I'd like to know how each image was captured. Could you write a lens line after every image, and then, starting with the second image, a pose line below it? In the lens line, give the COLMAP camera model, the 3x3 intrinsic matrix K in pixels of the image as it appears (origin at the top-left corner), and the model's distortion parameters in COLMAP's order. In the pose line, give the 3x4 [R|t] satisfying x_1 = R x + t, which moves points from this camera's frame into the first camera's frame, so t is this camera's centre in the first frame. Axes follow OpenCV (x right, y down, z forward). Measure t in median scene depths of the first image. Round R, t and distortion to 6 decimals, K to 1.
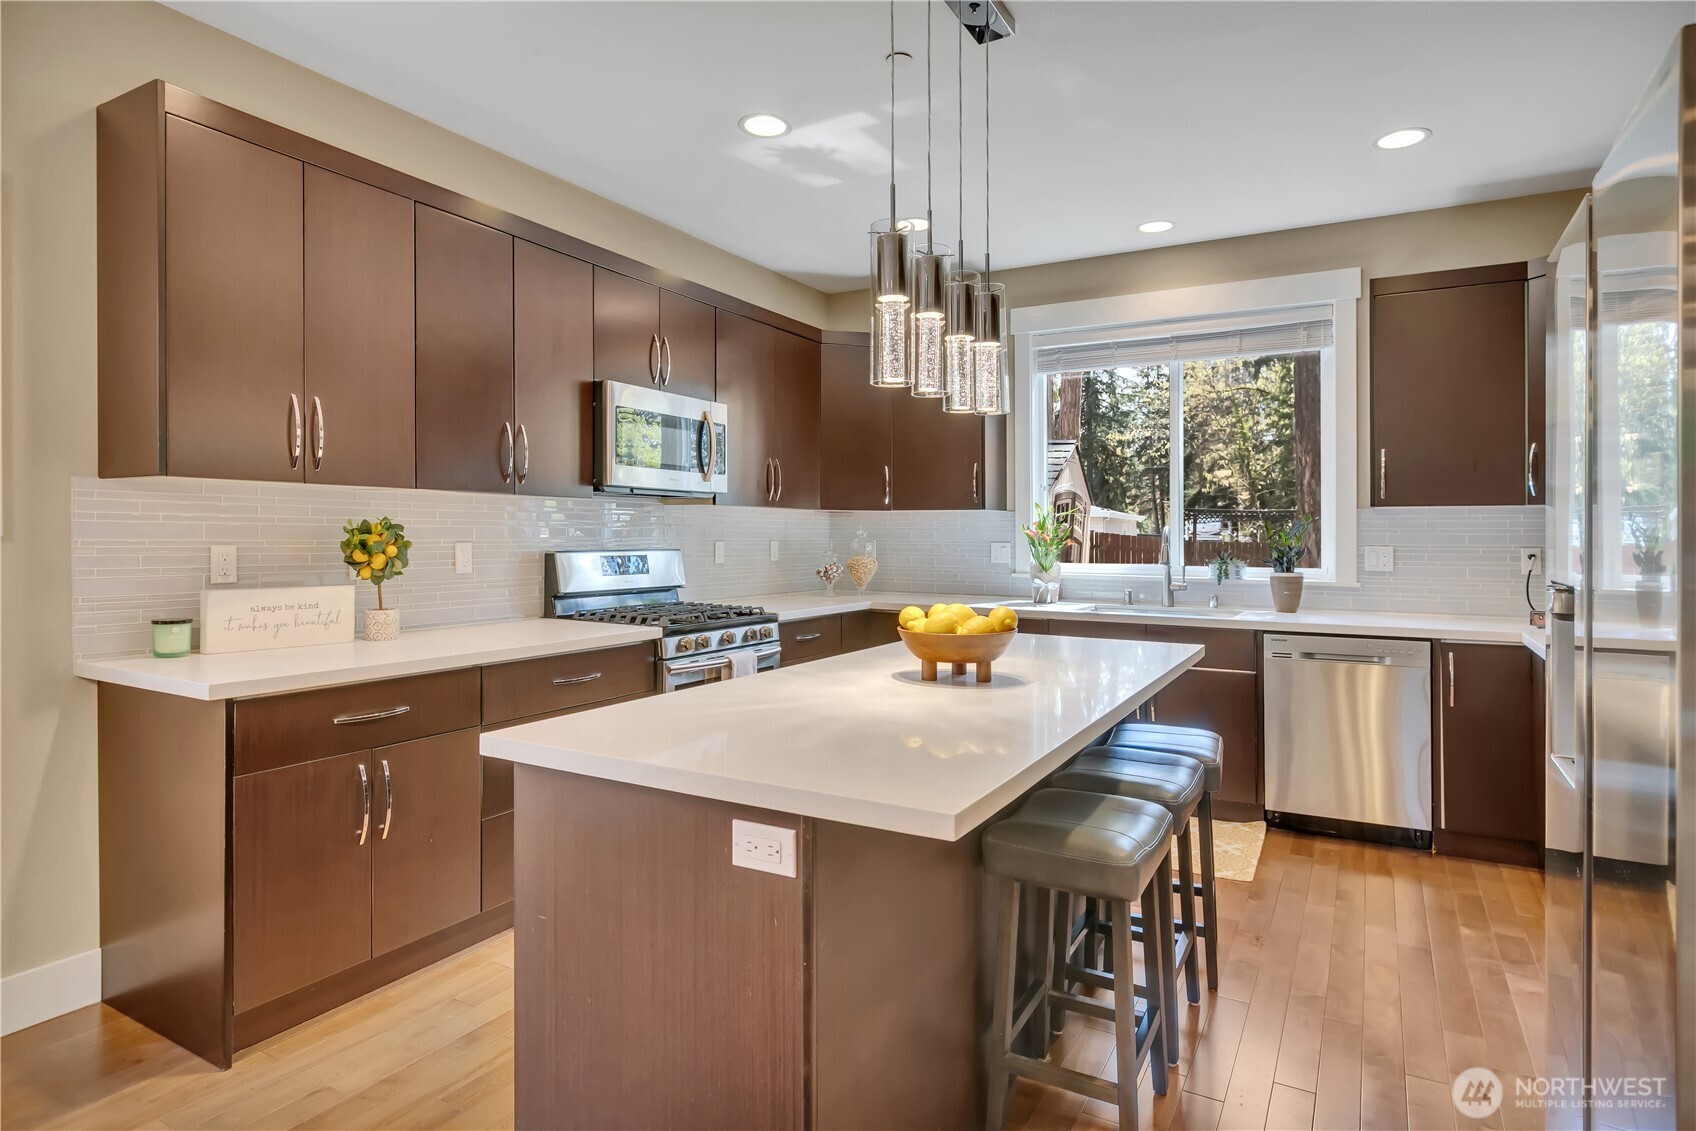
lens RADIAL K [[952.6, 0, 859.5], [0, 952.6, 536.2], [0, 0, 1]] dist [-0.001312, 0.000780]
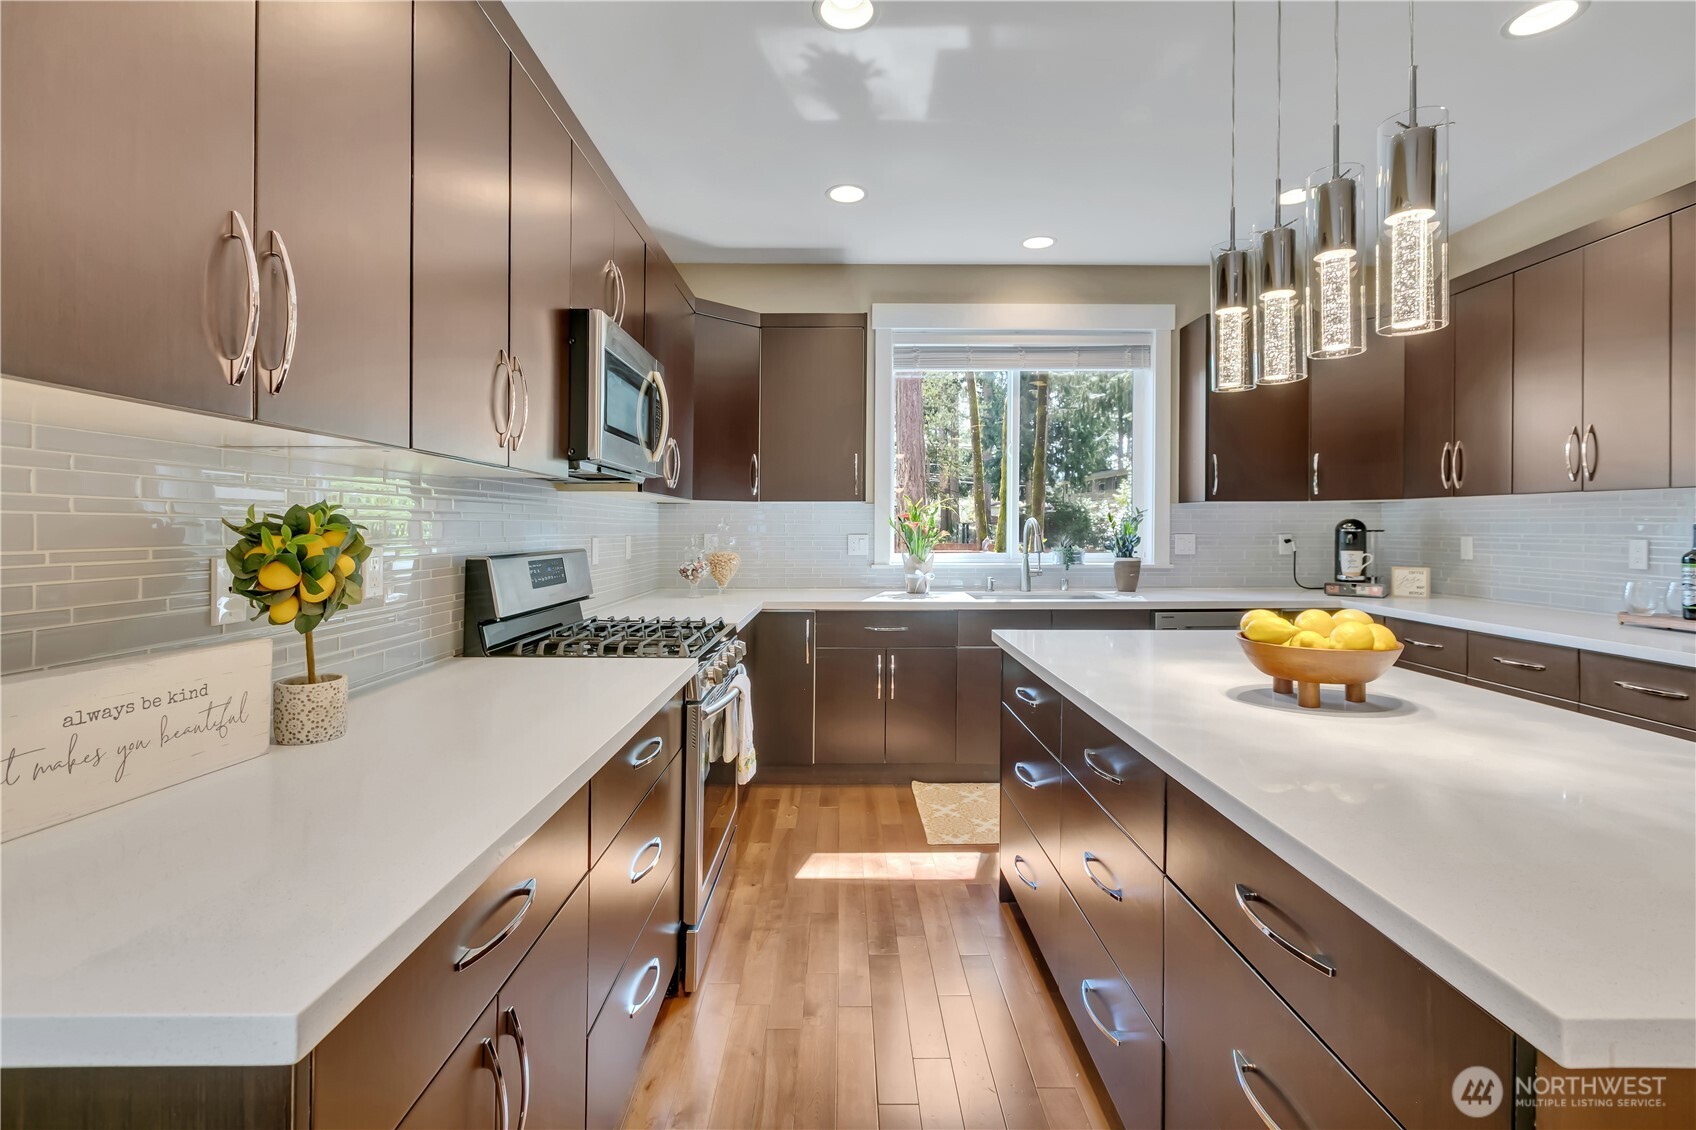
lens RADIAL K [[796.3, 0, 882.9], [0, 796.3, 522.4], [0, 0, 1]] dist [-0.002329, 0.001122]
pose [[0.855466, -0.004293, 0.517841, -0.345329], [0.007776, 0.999959, -0.004556, -0.003070], [-0.517800, 0.007924, 0.855465, 0.352493]]
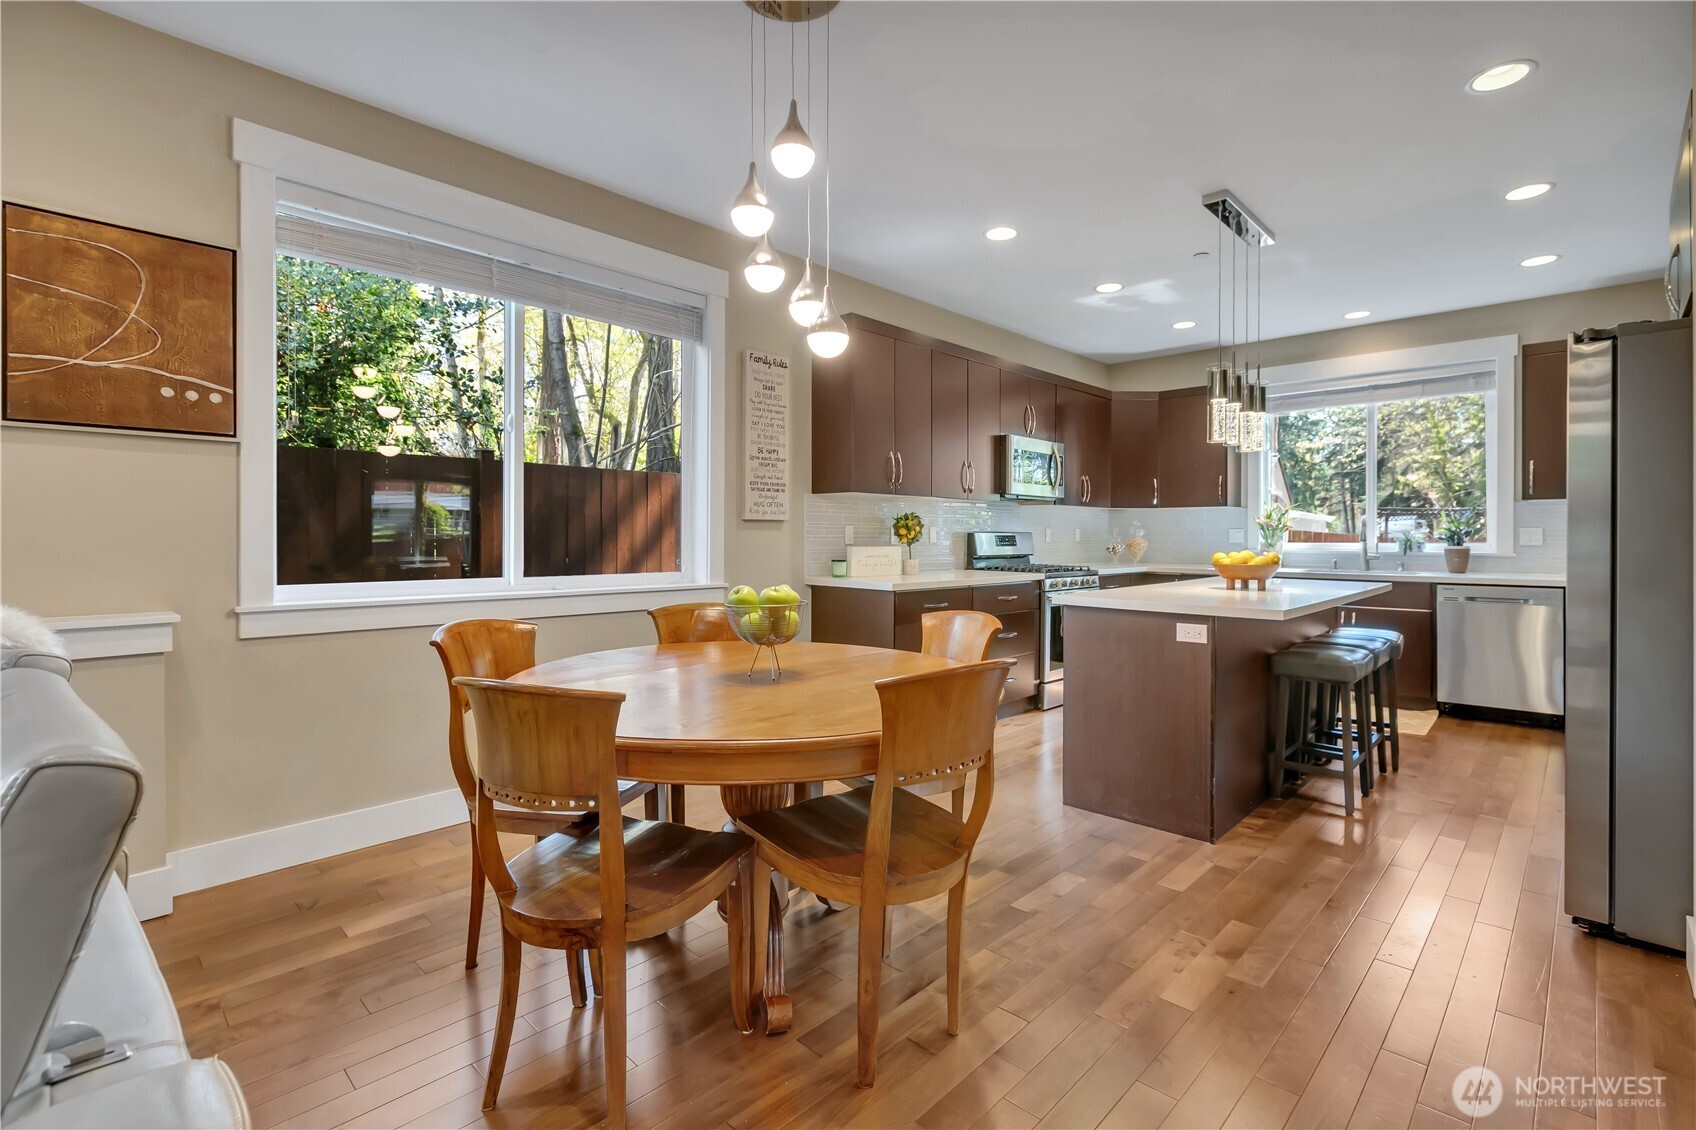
lens RADIAL K [[796.3, 0, 844.6], [0, 796.3, 548.6], [0, 0, 1]] dist [-0.002329, 0.001122]
pose [[0.966486, 0.000555, -0.256720, -0.160236], [0.003061, 0.999902, 0.013689, 0.024214], [0.256702, -0.014016, 0.966389, -0.460499]]
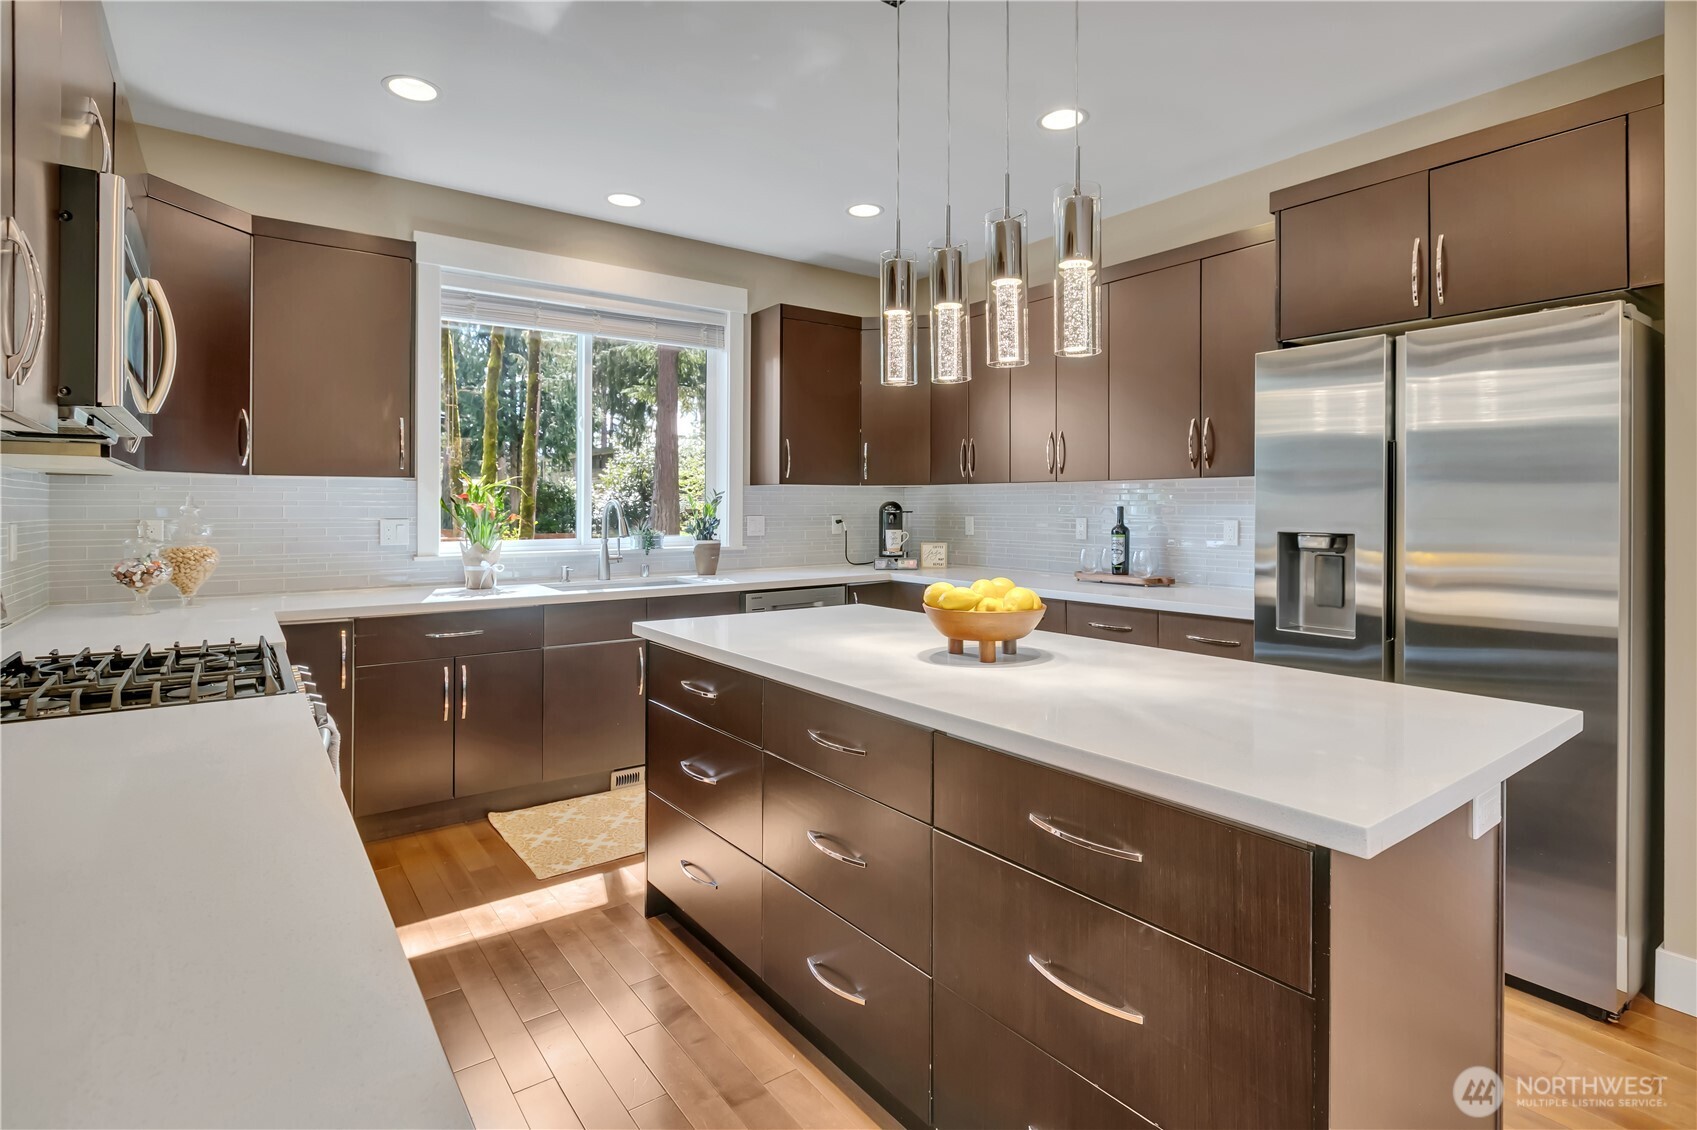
lens RADIAL K [[841.7, 0, 873.2], [0, 841.7, 506.7], [0, 0, 1]] dist [-0.003444, 0.002307]
pose [[0.377711, -0.005982, 0.925904, -0.456600], [0.006770, 0.999970, 0.003699, -0.005101], [-0.925899, 0.004871, 0.377740, 0.476924]]
